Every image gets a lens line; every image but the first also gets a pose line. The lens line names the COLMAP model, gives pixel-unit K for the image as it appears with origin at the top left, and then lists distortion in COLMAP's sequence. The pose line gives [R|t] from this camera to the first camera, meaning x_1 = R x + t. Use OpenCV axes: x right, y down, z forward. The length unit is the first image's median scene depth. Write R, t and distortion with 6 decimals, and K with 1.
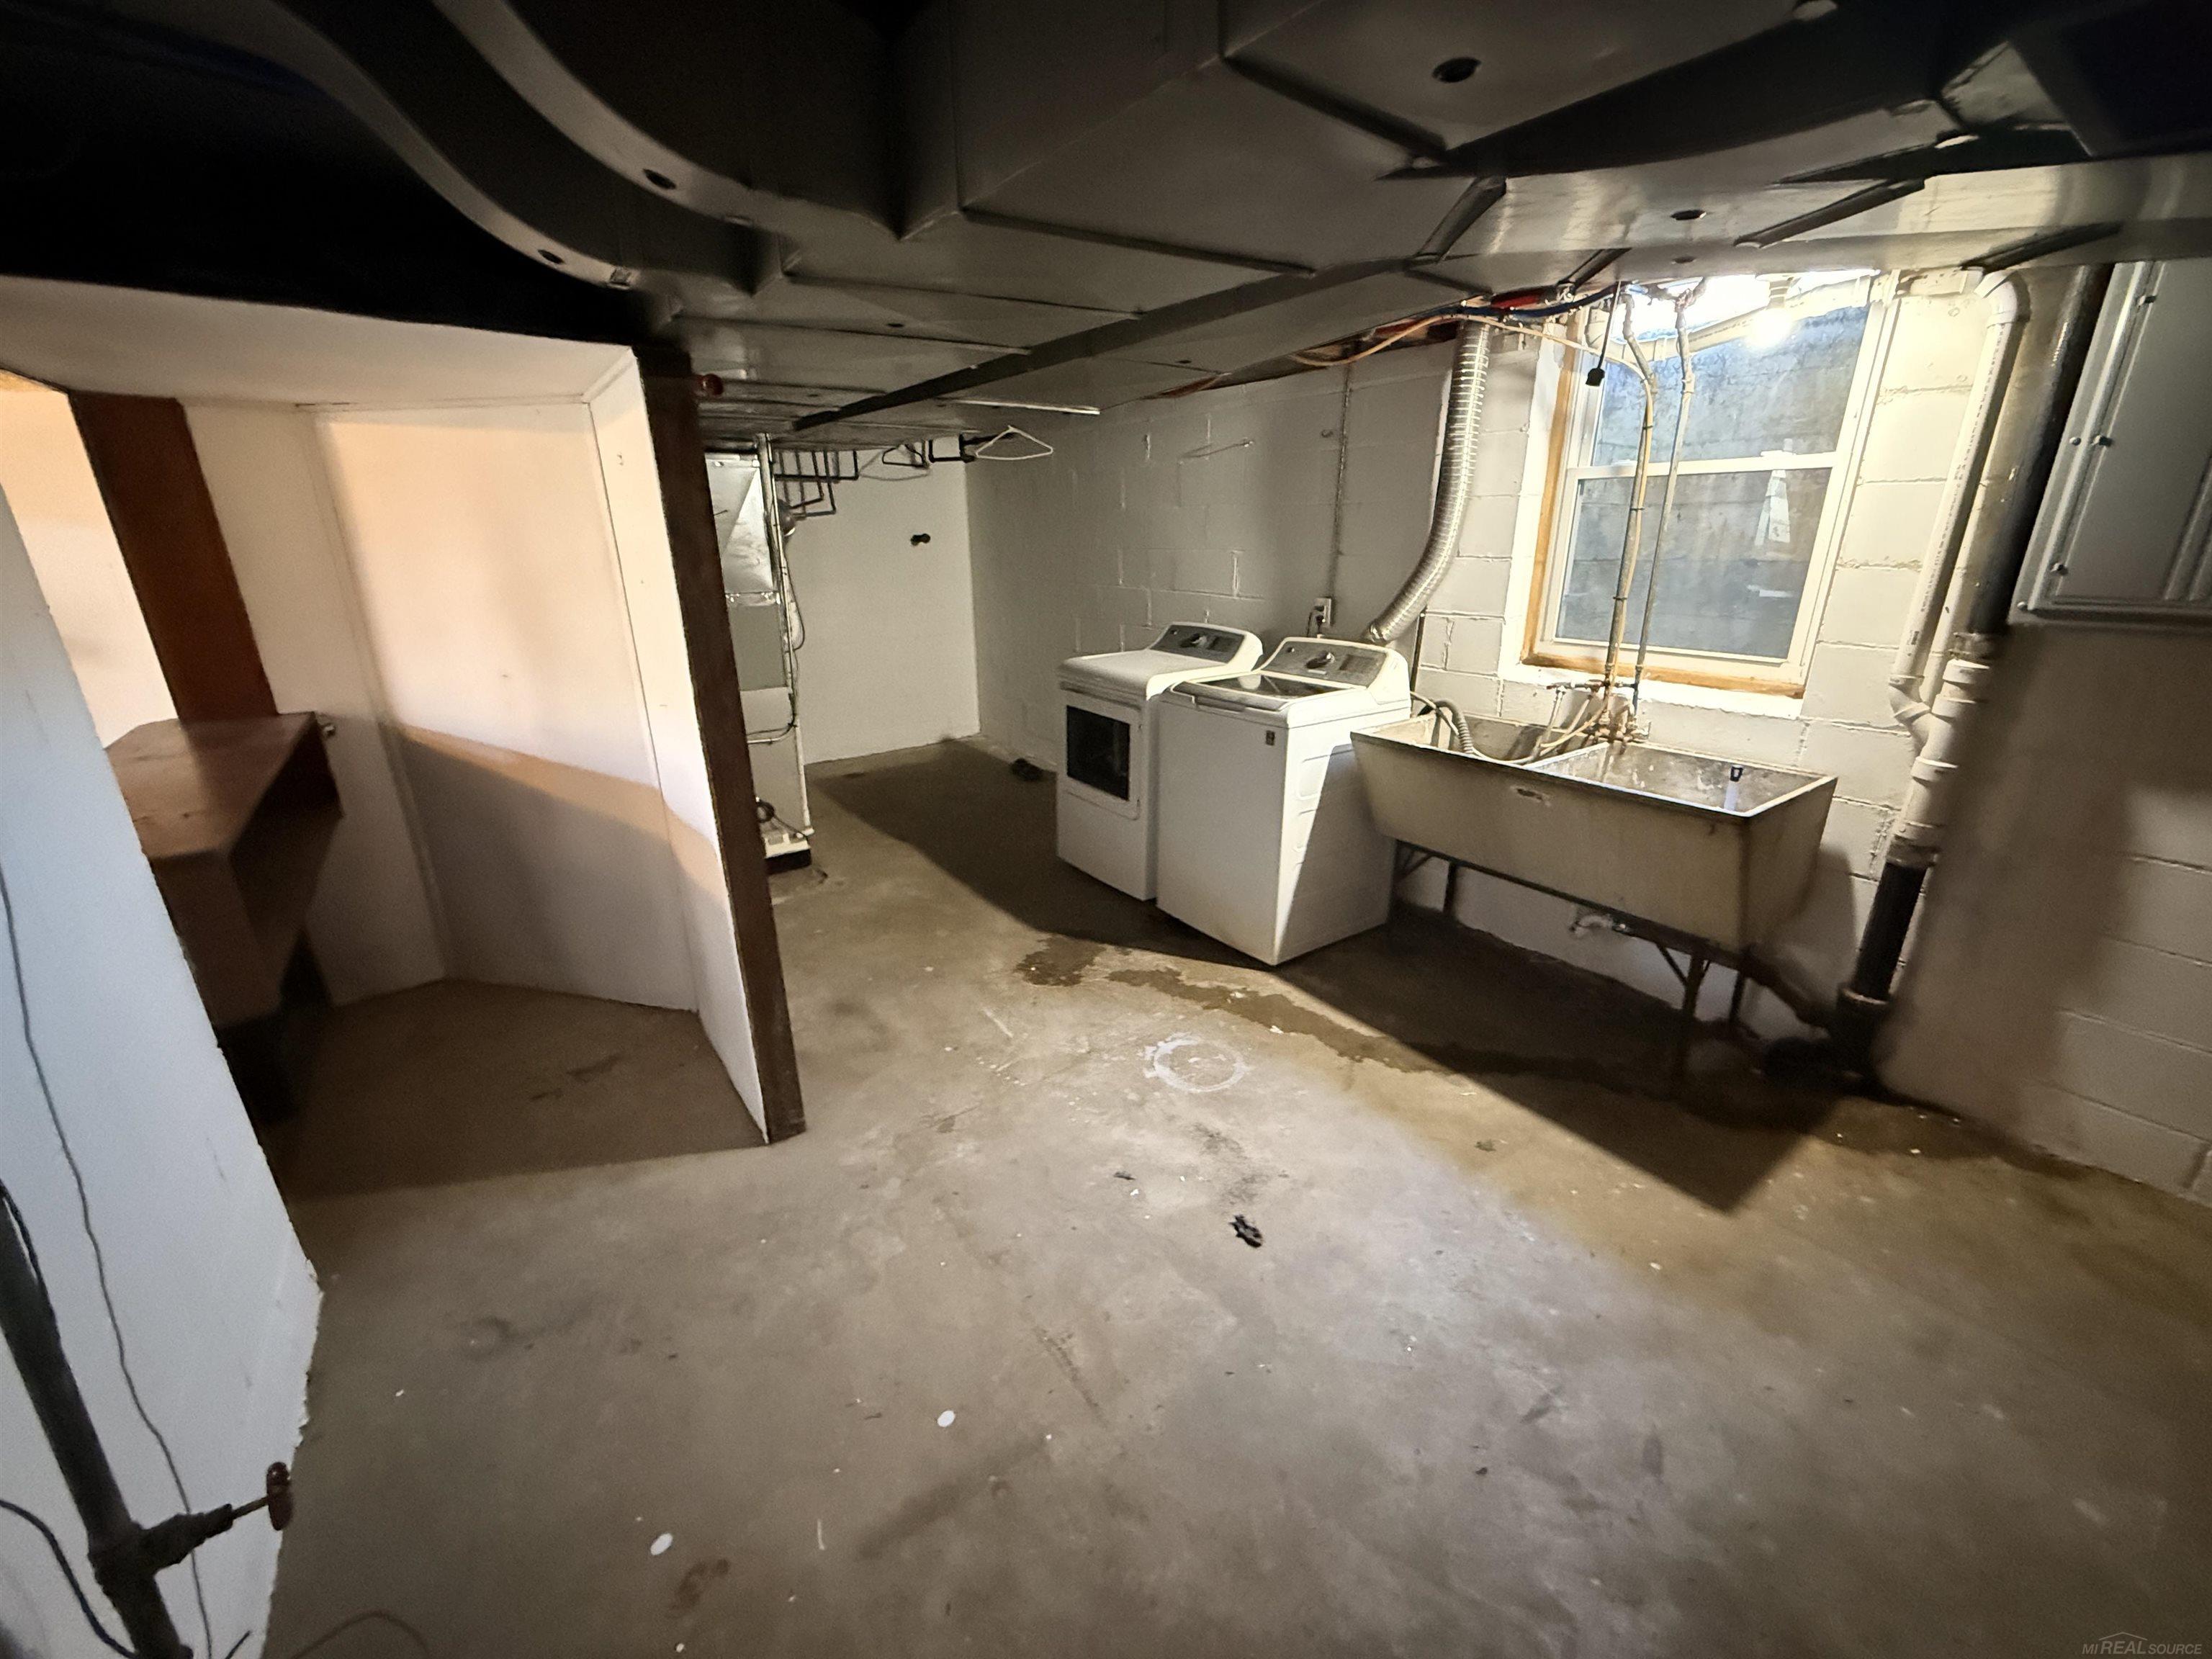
lens RADIAL K [[883.5, 0, 1103.8], [0, 883.5, 828.4], [0, 0, 1]] dist [-0.000206, -0.000304]
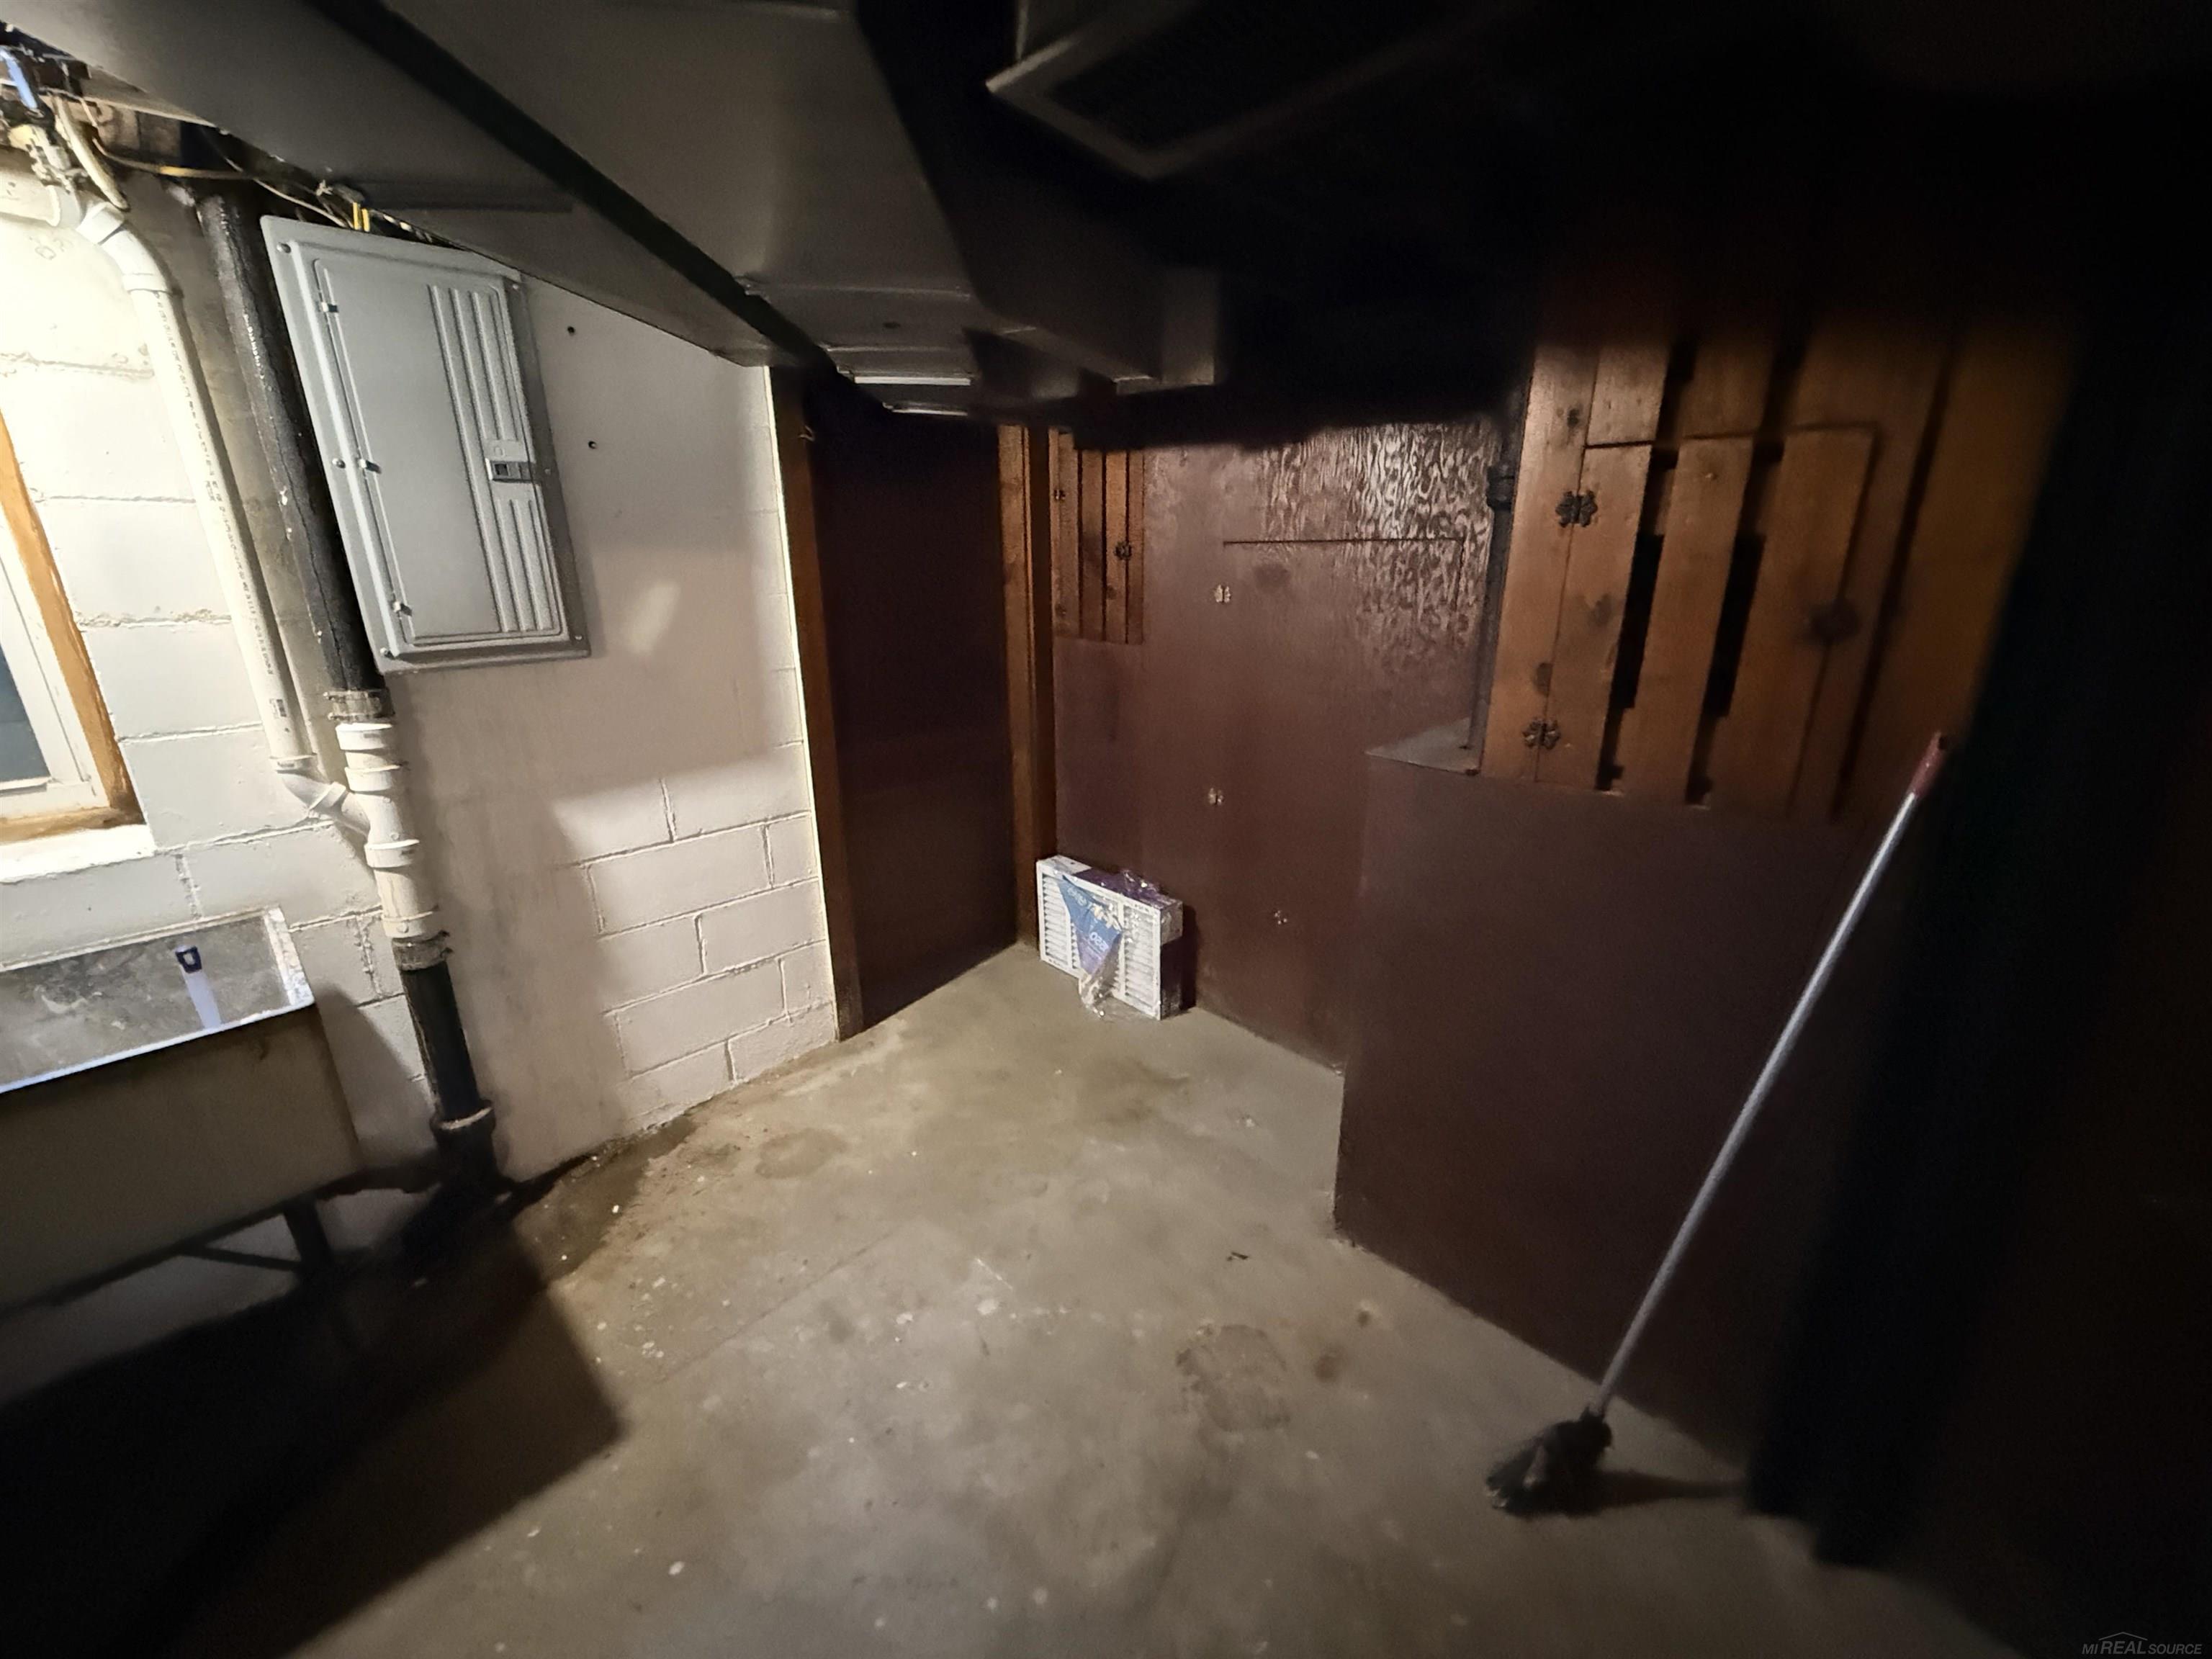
lens RADIAL K [[883.5, 0, 1103.8], [0, 883.5, 828.4], [0, 0, 1]] dist [-0.000206, -0.000304]
pose [[-0.185178, -0.287032, 0.939852, 0.045990], [0.330890, 0.882334, 0.334661, -0.142625], [-0.925322, 0.372959, -0.068413, 0.431694]]
